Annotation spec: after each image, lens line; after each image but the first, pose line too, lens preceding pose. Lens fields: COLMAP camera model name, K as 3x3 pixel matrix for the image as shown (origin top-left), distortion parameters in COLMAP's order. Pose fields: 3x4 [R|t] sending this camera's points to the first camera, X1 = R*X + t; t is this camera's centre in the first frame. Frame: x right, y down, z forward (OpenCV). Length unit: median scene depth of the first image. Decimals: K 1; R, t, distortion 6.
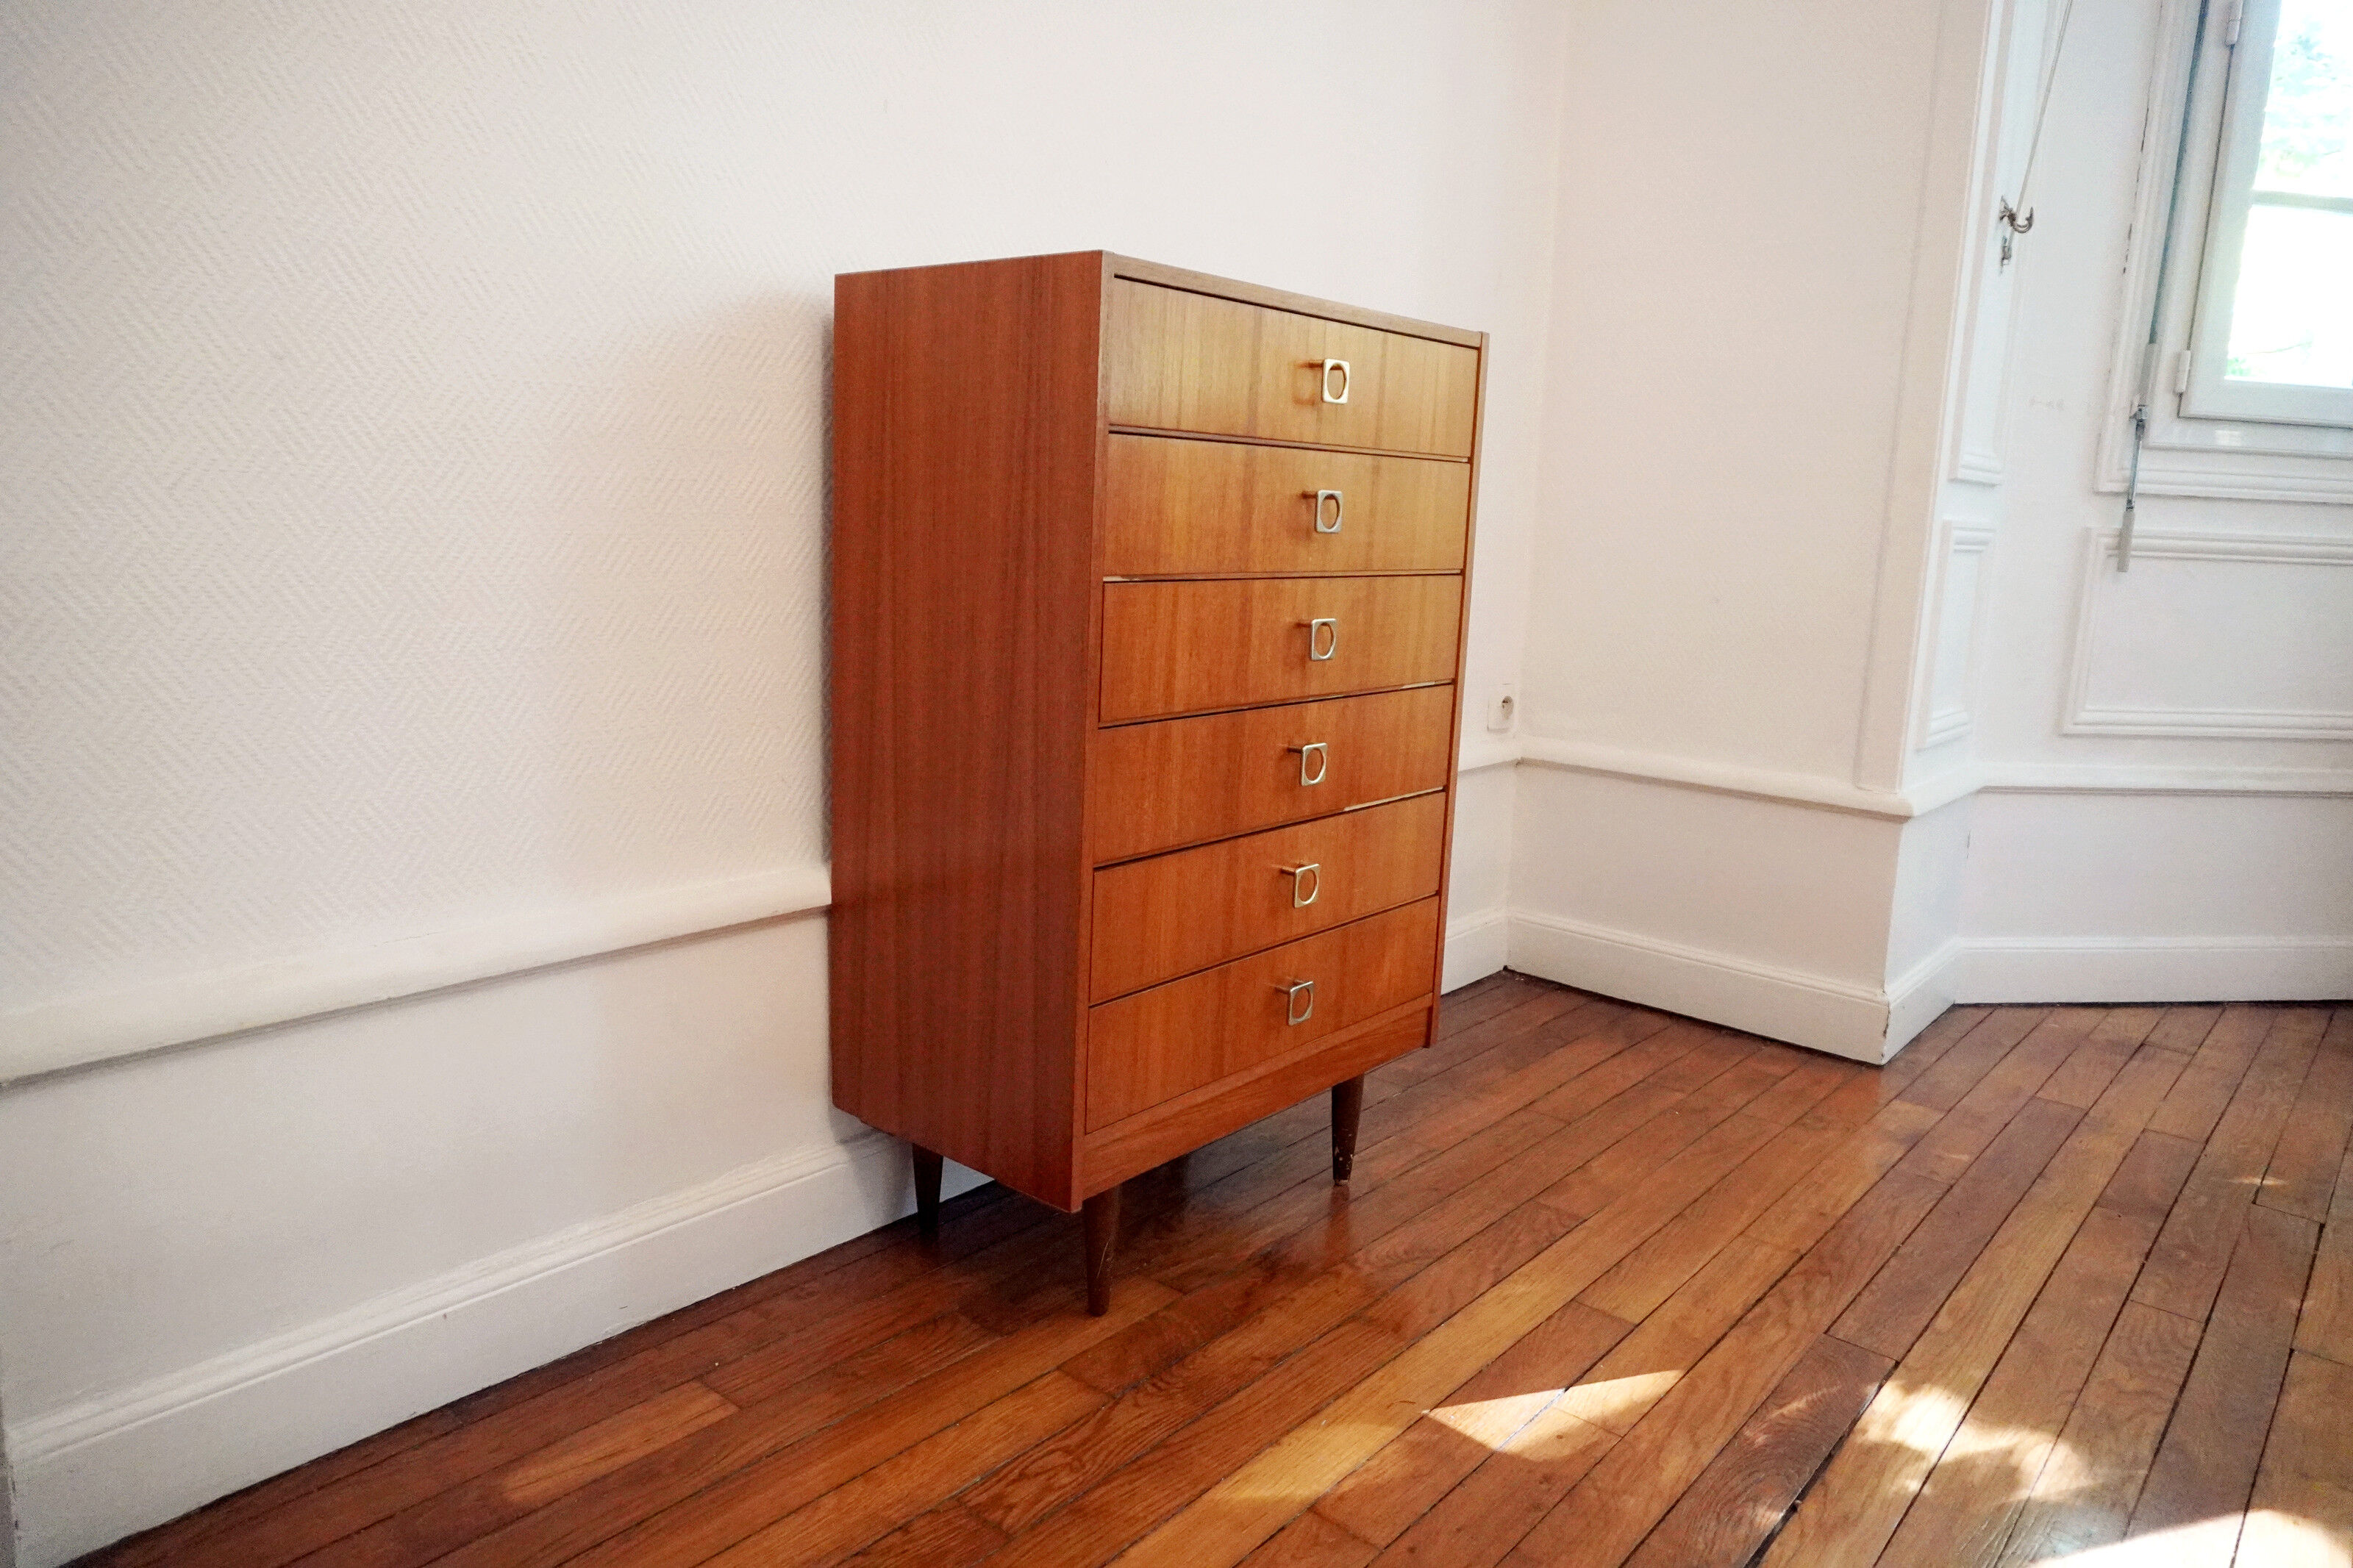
lens RADIAL K [[1585.8, 0, 1176.5], [0, 1585.8, 784.0], [0, 0, 1]] dist [-0.020386, 0.000212]
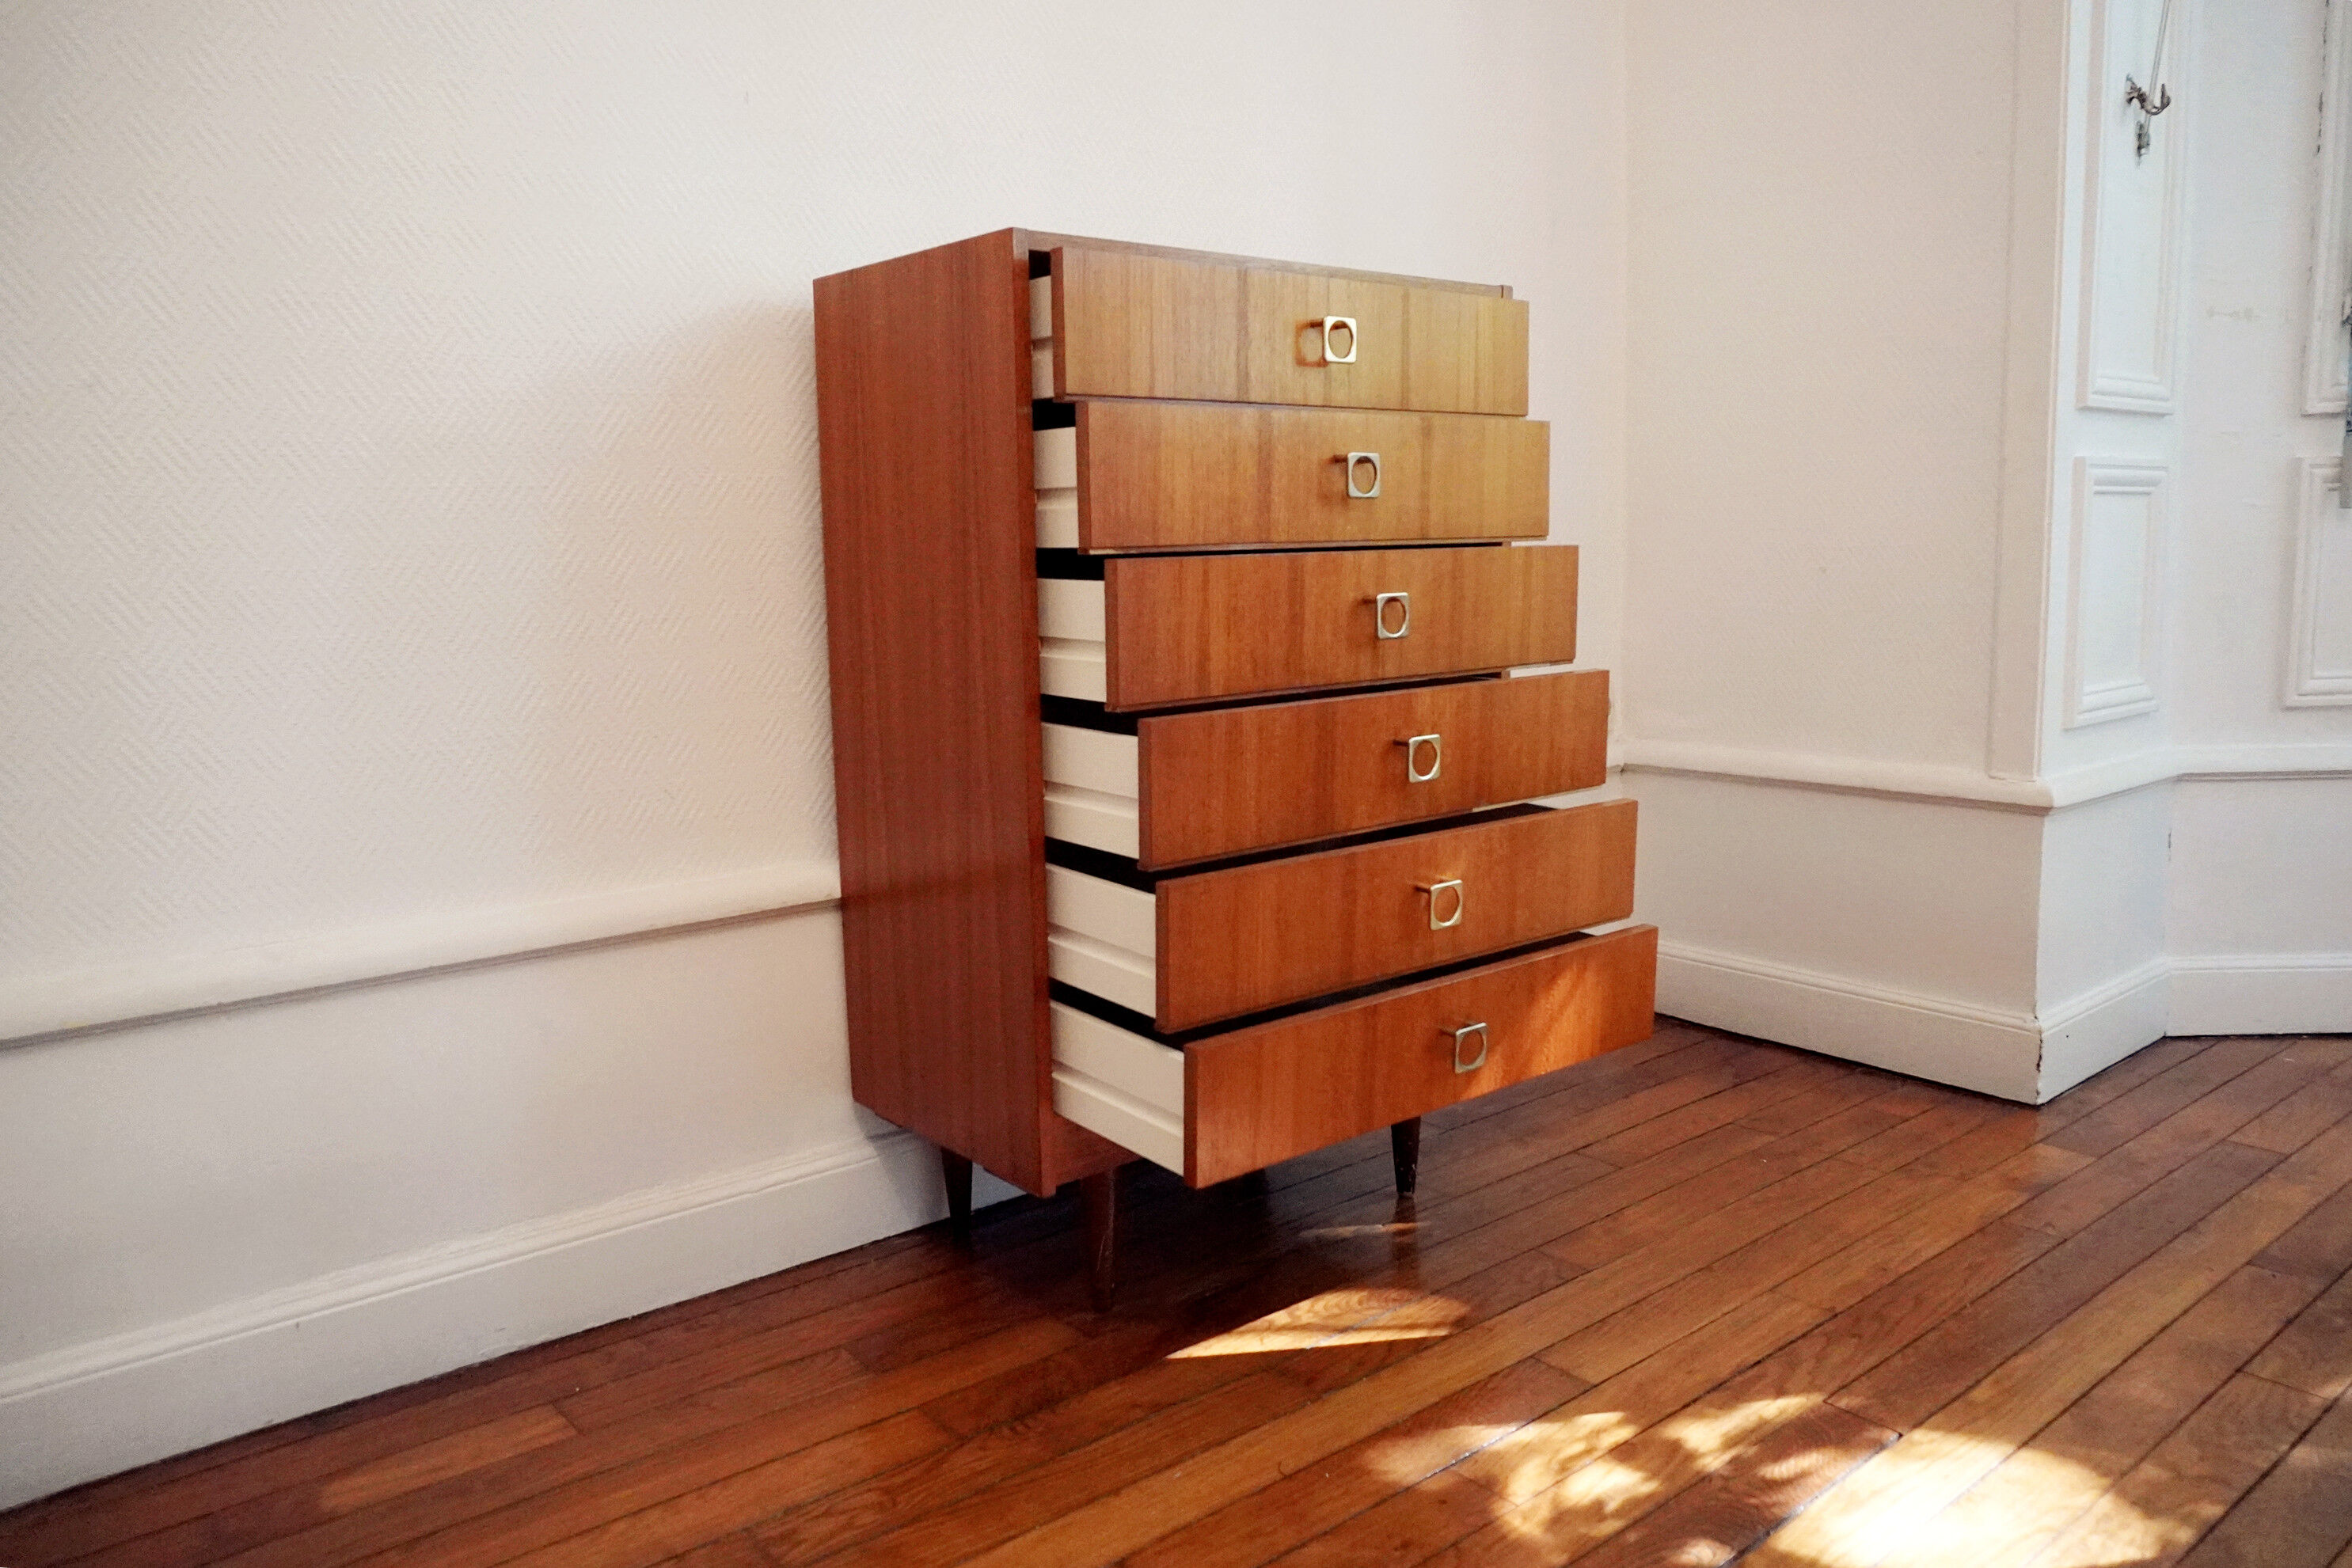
lens RADIAL K [[1720.6, 0, 1176.0], [0, 1720.6, 784.0], [0, 0, 1]] dist [-0.038847, 0.003014]
pose [[0.981619, -0.036388, -0.187349, 0.212101], [0.029318, 0.998755, -0.040372, 0.037609], [0.188584, 0.034137, 0.981464, 0.022983]]
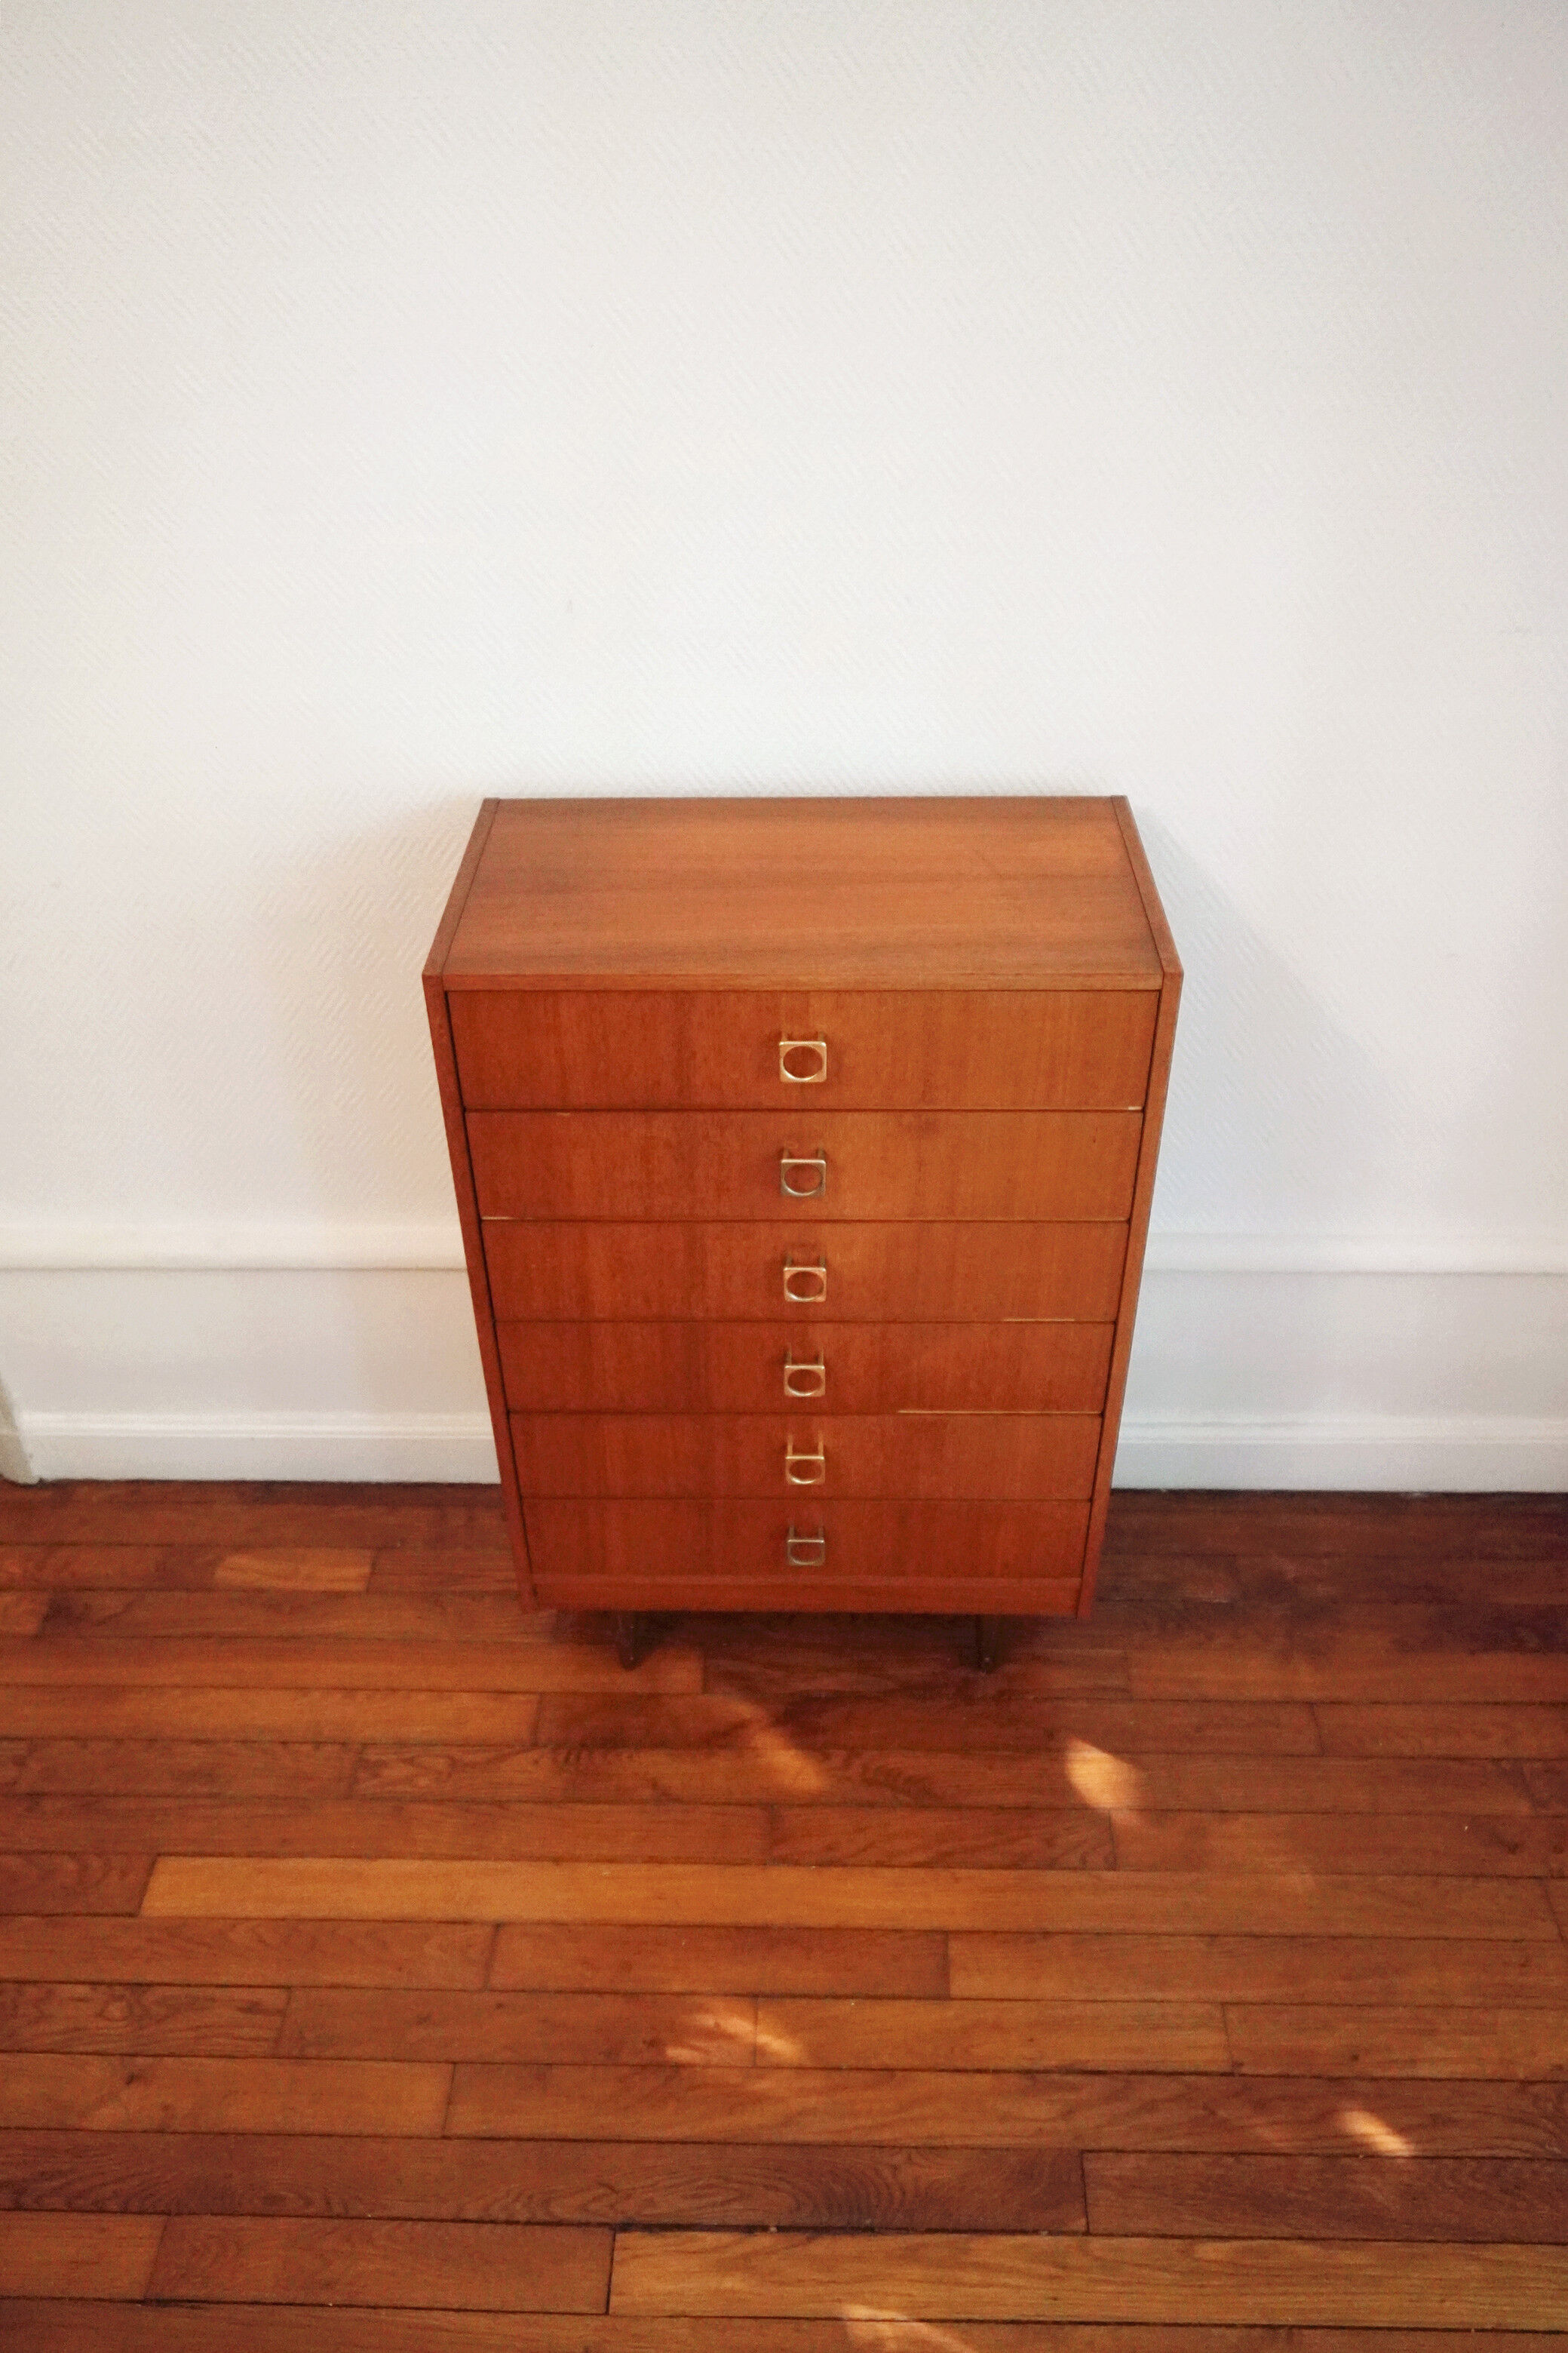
lens RADIAL K [[1820.2, 0, 784.0], [0, 1820.2, 1176.5], [0, 0, 1]] dist [0.003636, -0.001967]
pose [[0.618892, 0.433718, -0.654875, 0.636145], [-0.099727, 0.870371, 0.482192, -0.554476], [0.779119, -0.233116, 0.581919, 0.304883]]
